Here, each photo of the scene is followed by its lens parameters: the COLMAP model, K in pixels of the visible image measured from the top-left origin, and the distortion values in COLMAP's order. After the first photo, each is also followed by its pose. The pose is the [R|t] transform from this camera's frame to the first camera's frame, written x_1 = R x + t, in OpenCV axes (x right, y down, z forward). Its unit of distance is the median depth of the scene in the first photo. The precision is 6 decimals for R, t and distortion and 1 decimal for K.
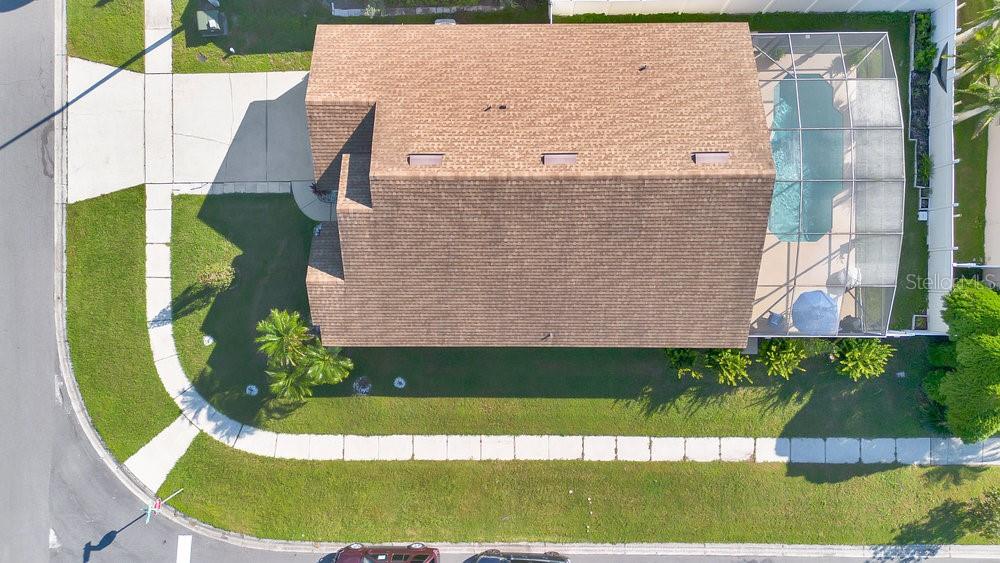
lens RADIAL K [[710.6, 0, 500.0], [0, 710.6, 281.5], [0, 0, 1]] dist [0.034369, -0.000799]
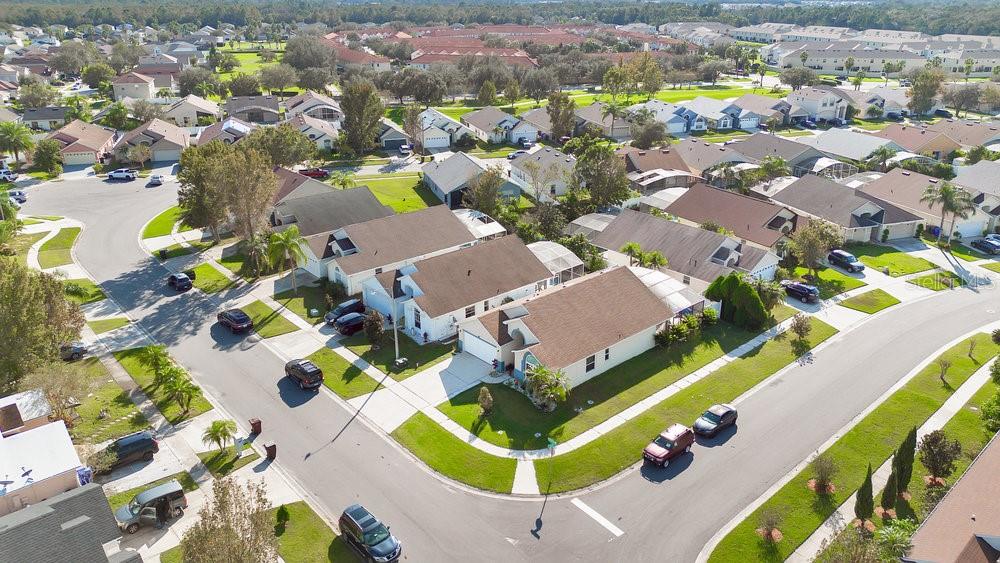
lens RADIAL K [[710.6, 0, 500.0], [0, 710.6, 281.5], [0, 0, 1]] dist [0.034369, -0.000799]
pose [[0.743953, -0.238186, 0.624340, -1.411946], [0.668135, 0.281020, -0.688929, 1.183383], [-0.011359, 0.929675, 0.368206, 0.006066]]
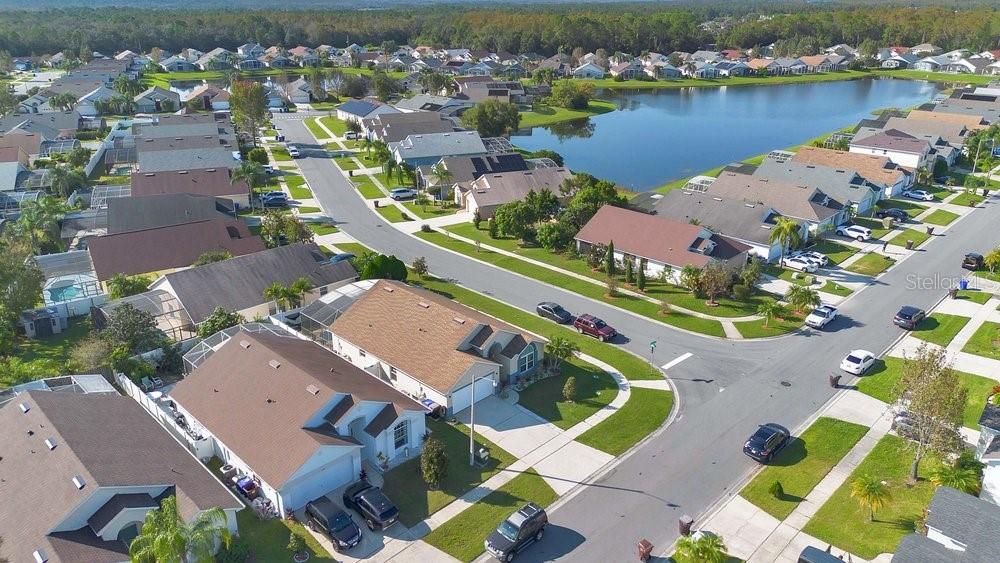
lens RADIAL K [[710.6, 0, 500.0], [0, 710.6, 281.5], [0, 0, 1]] dist [0.034369, -0.000799]
pose [[-0.708728, -0.247108, 0.660789, -1.442290], [0.705301, -0.269364, 0.655739, -1.322980], [0.015954, 0.930796, 0.365192, -0.020404]]
